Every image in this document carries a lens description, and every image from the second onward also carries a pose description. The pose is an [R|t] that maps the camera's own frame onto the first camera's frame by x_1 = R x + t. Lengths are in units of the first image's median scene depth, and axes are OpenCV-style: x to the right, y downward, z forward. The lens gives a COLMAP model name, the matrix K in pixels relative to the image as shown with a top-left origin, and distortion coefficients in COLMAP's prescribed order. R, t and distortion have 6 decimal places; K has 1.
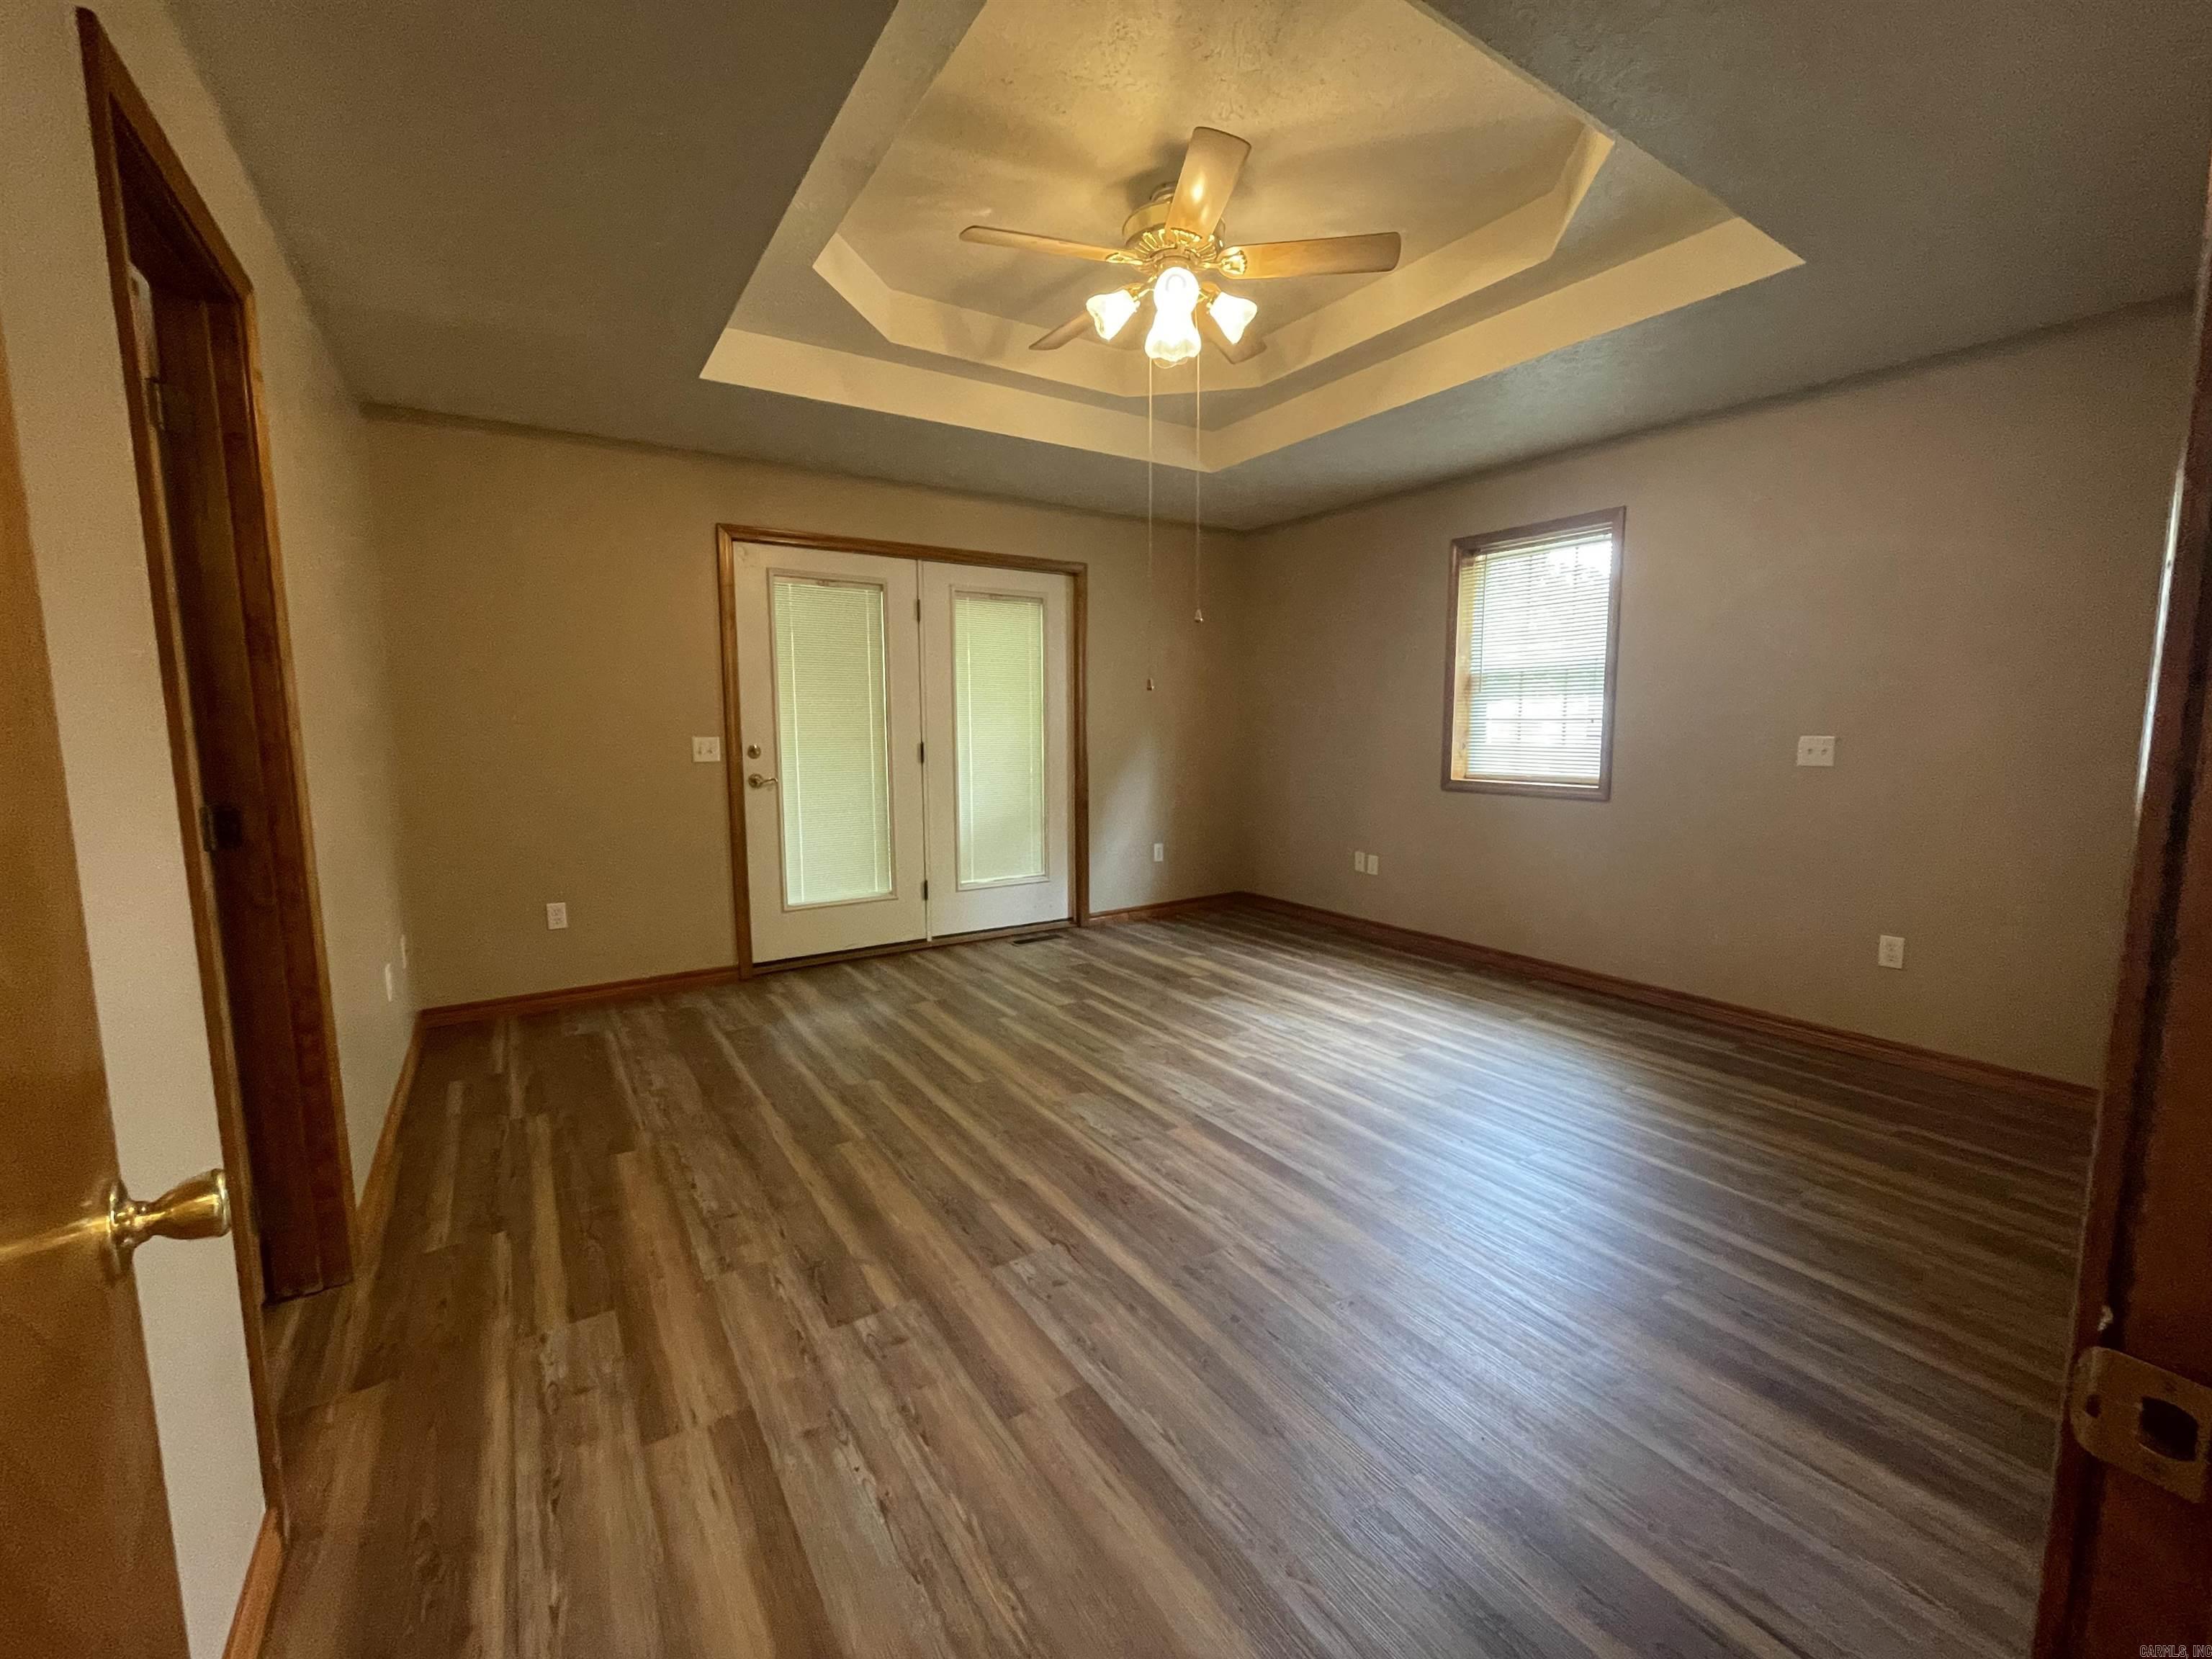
lens RADIAL K [[899.4, 0, 1114.0], [0, 899.4, 829.3], [0, 0, 1]] dist [-0.005335, 0.000970]
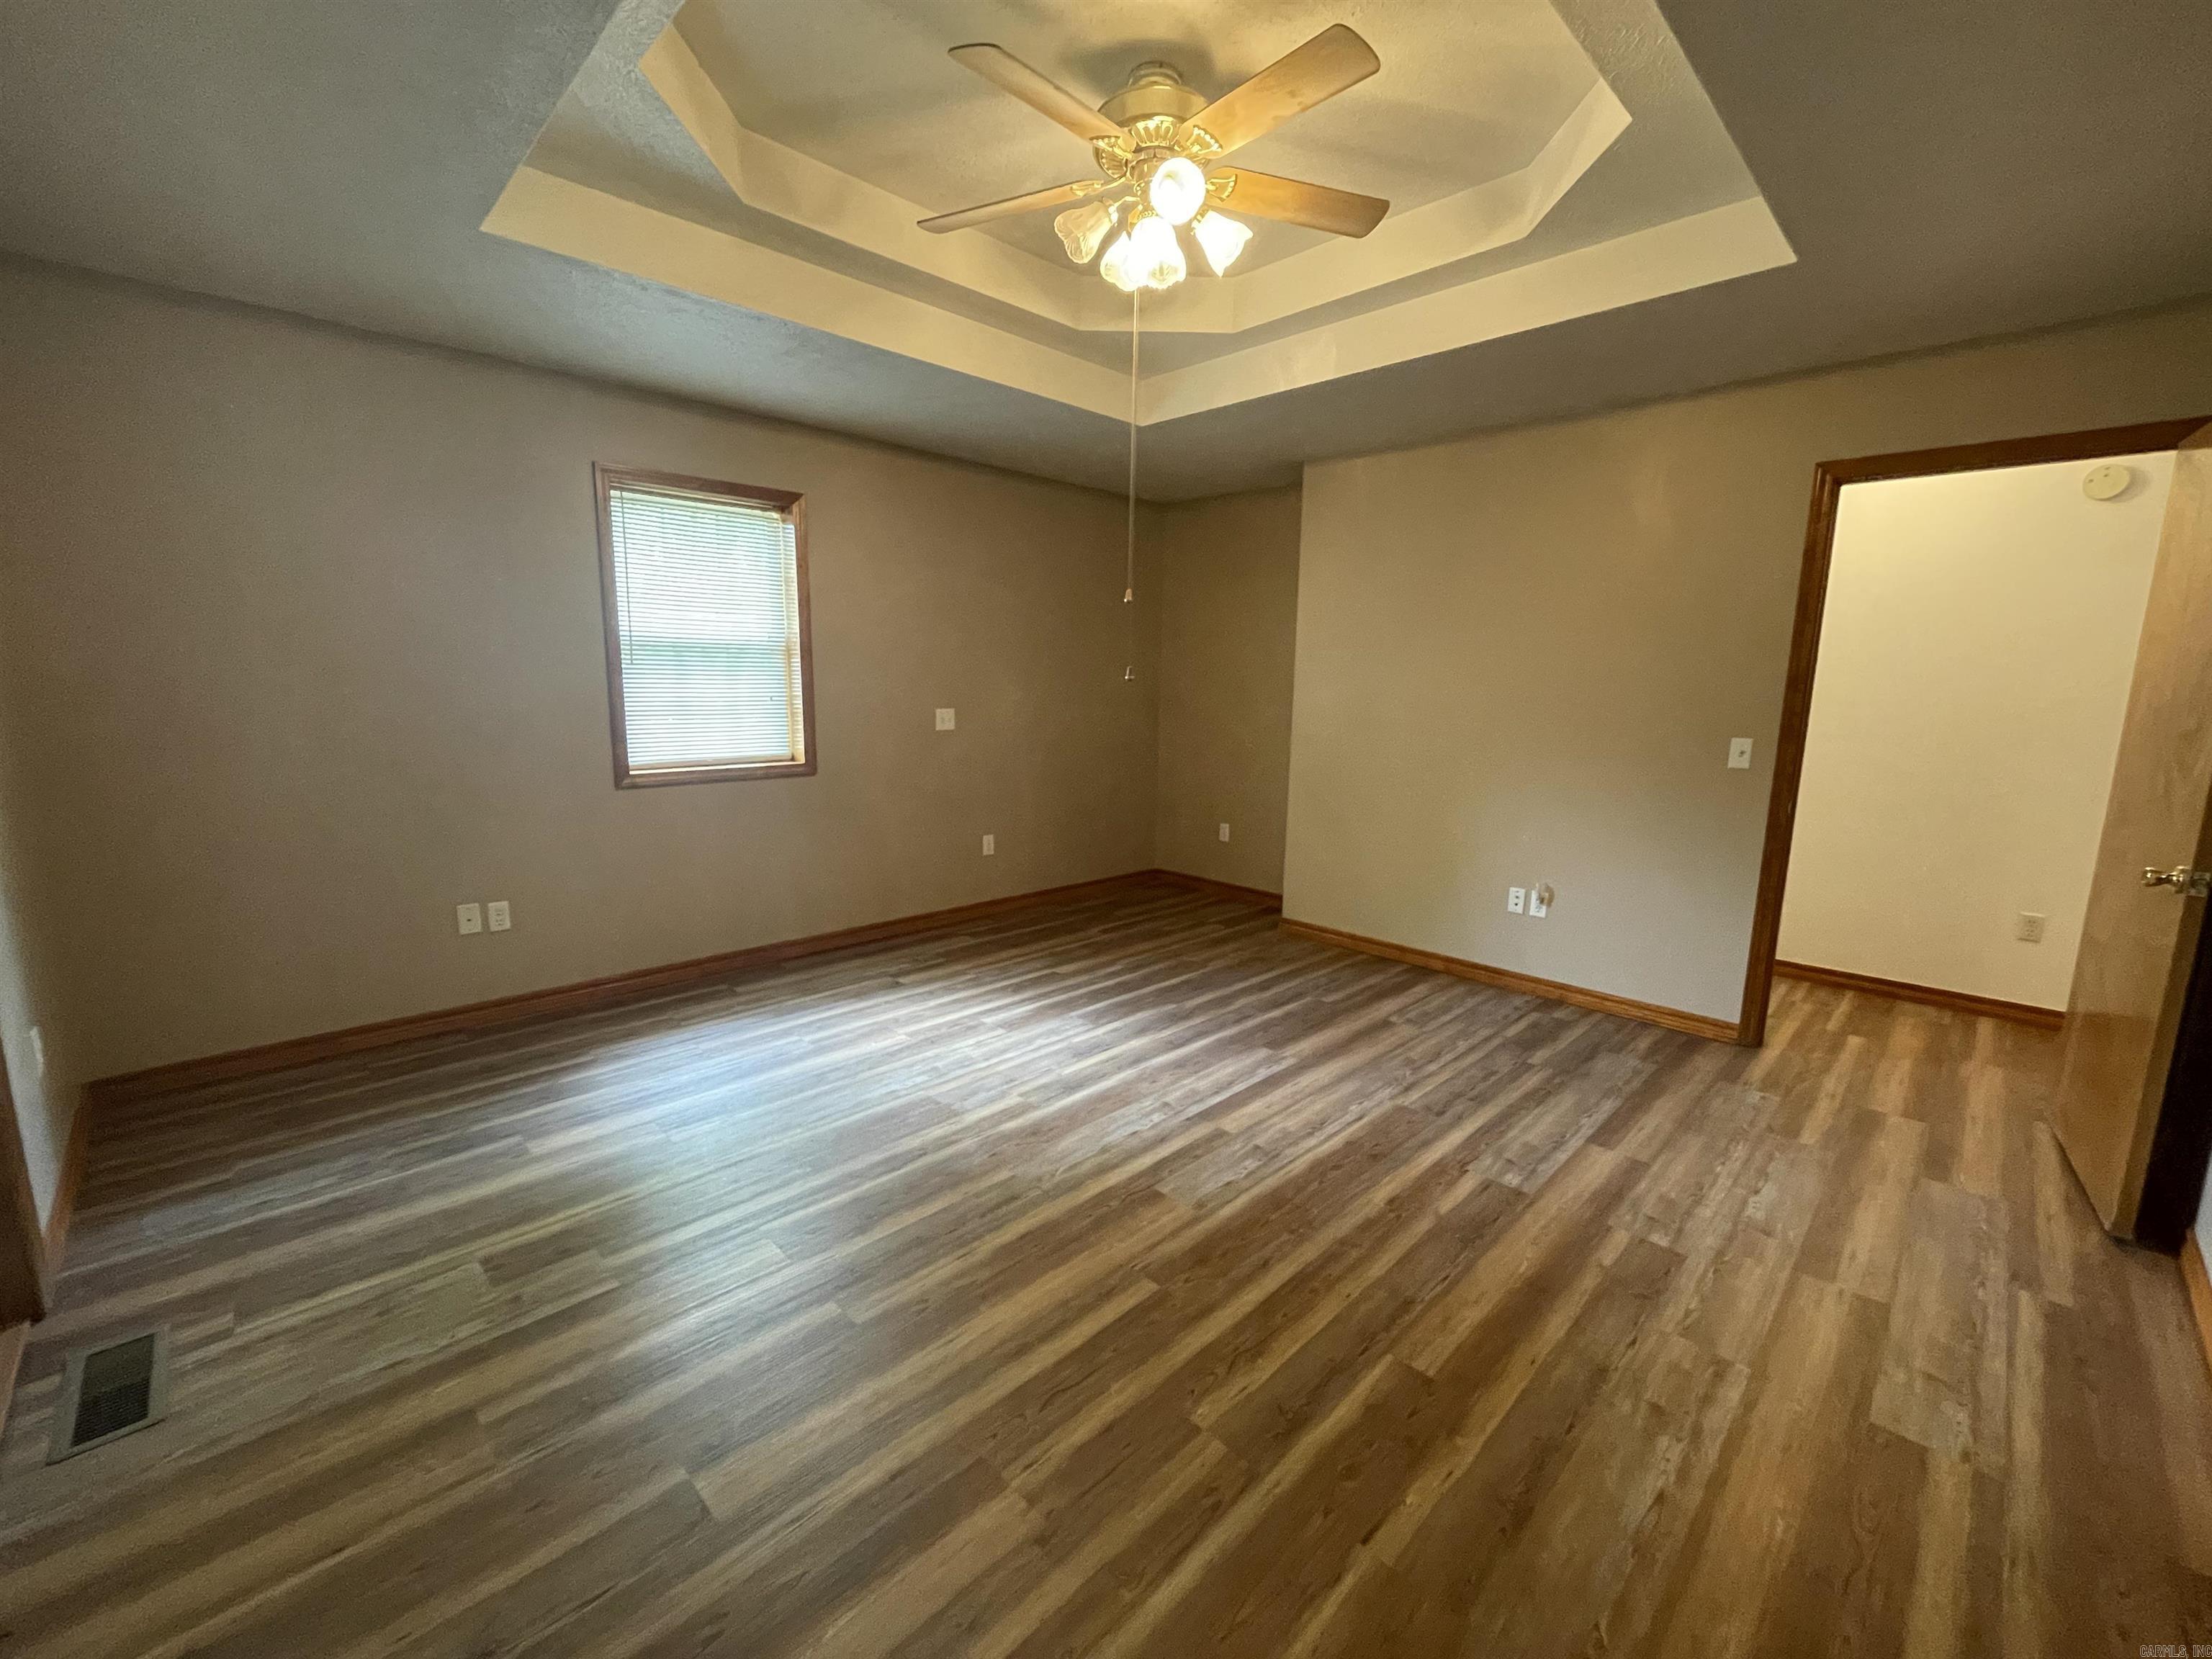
lens RADIAL K [[899.4, 0, 1098.7], [0, 899.4, 825.4], [0, 0, 1]] dist [-0.005335, 0.000970]
pose [[-0.183954, -0.155617, 0.970538, -0.792186], [0.104906, 0.978640, 0.176799, -0.178855], [-0.977321, 0.134338, -0.163700, 1.213534]]
